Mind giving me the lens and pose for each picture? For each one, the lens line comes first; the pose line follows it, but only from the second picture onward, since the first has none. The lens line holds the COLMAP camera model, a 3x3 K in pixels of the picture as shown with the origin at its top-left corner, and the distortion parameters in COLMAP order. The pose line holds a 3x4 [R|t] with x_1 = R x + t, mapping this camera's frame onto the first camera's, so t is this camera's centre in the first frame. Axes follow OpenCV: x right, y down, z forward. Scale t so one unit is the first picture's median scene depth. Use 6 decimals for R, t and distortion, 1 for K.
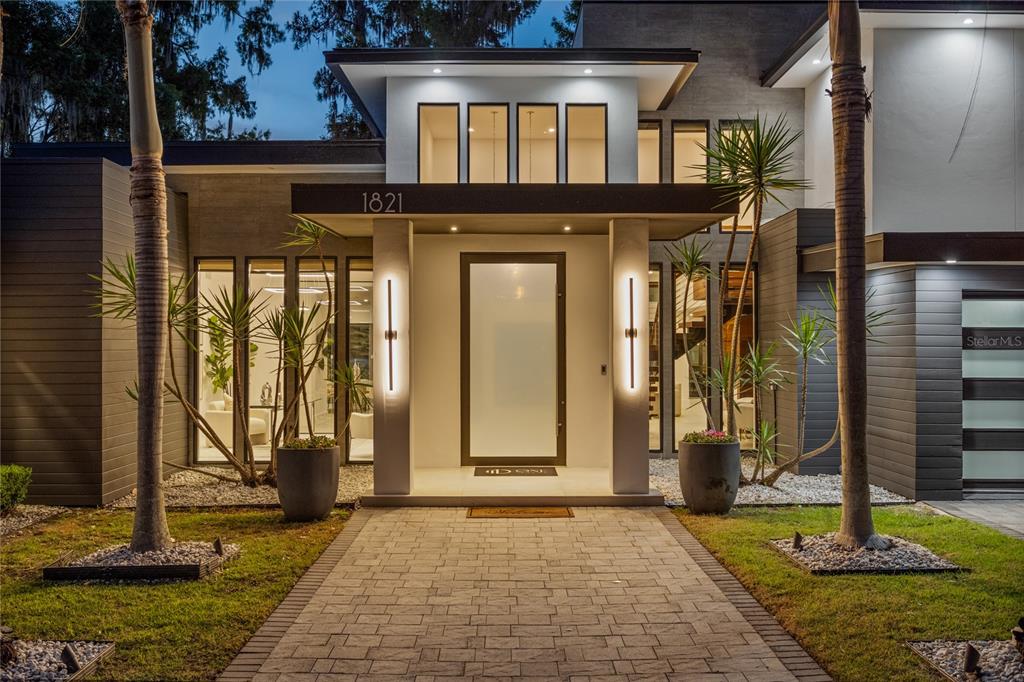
lens RADIAL K [[864.4, 0, 512.0], [0, 864.4, 341.0], [0, 0, 1]] dist [-0.007302, -0.006787]
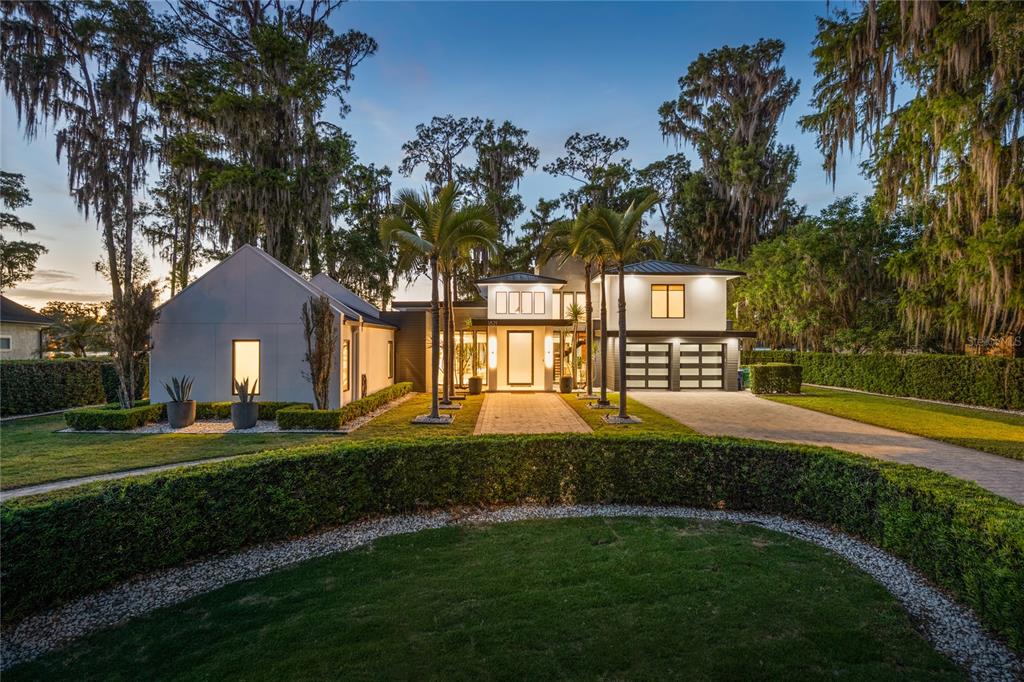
lens RADIAL K [[459.2, 0, 512.0], [0, 459.2, 341.0], [0, 0, 1]] dist [0.039586, 0.000058]
pose [[0.999973, 0.001663, 0.007182, -0.056985], [-0.001659, 0.999998, -0.000517, -0.059072], [-0.007183, 0.000506, 0.999974, -1.192678]]
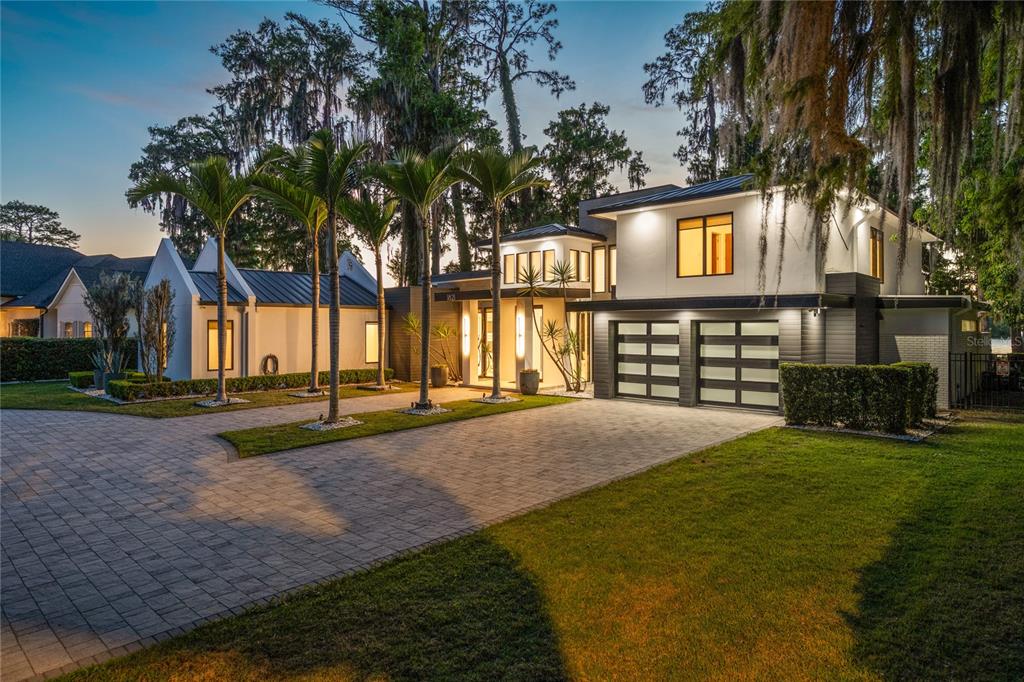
lens RADIAL K [[615.3, 0, 512.0], [0, 615.3, 341.0], [0, 0, 1]] dist [-0.001464, -0.000241]
pose [[0.725026, 0.014310, -0.688572, 1.485015], [-0.006231, 0.999880, 0.014218, -0.017776], [0.688693, -0.006018, 0.725028, -0.530450]]
